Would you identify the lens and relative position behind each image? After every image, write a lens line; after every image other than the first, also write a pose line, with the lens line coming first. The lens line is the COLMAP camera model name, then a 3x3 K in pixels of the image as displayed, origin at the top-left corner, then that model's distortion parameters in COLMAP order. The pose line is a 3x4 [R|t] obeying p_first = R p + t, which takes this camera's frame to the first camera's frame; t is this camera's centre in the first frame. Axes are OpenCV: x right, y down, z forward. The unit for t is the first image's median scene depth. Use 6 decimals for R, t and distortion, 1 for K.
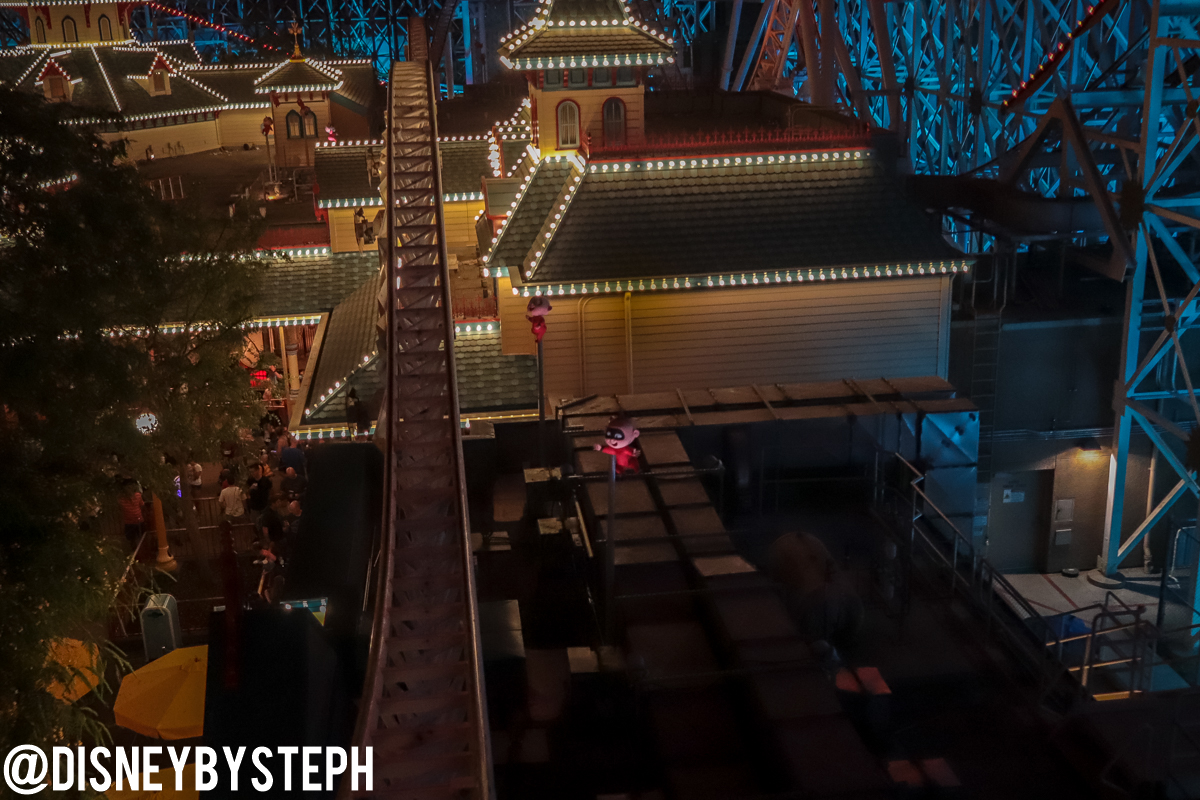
lens RADIAL K [[1415.2, 0, 600.3], [0, 1415.2, 403.3], [0, 0, 1]] dist [0.004193, 0.012947]
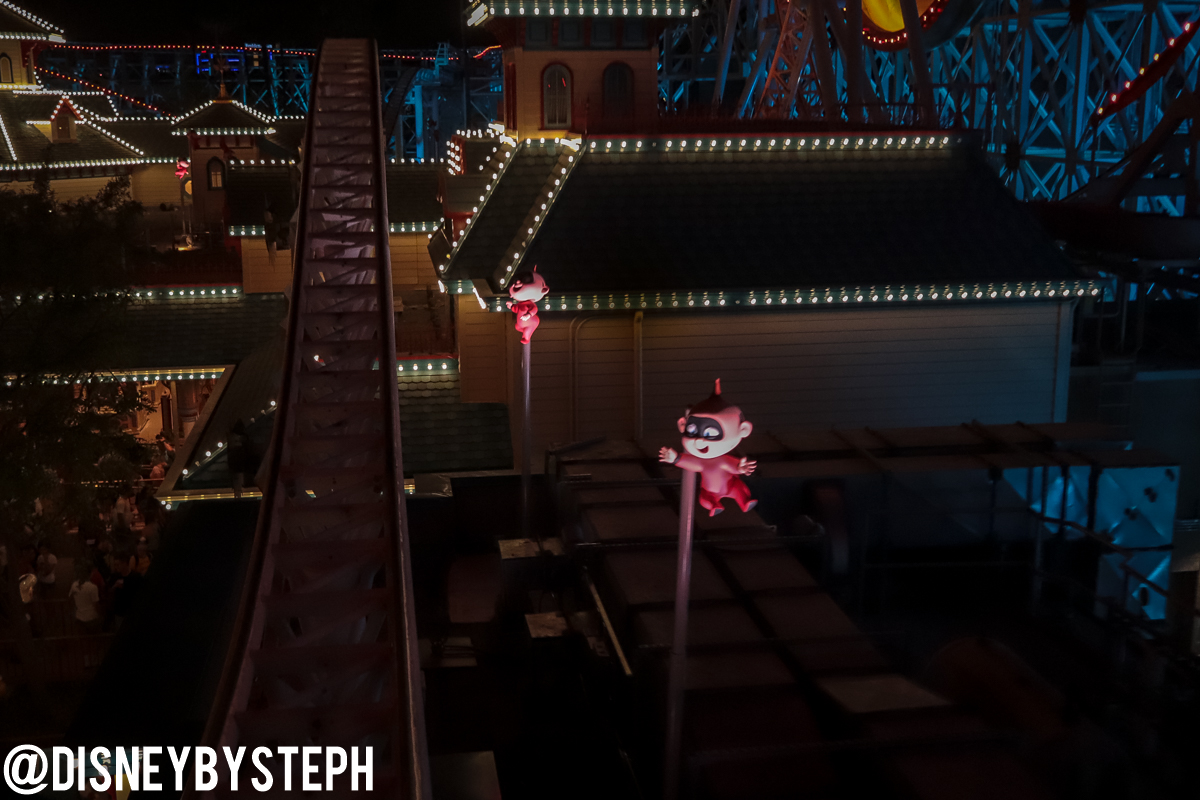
lens RADIAL K [[1415.2, 0, 600.3], [0, 1415.2, 403.3], [0, 0, 1]] dist [0.004193, 0.012947]
pose [[0.999045, 0.018842, 0.039418, -0.026387], [-0.015128, 0.995600, -0.092474, 0.033470], [-0.040987, 0.091789, 0.994935, 0.271933]]
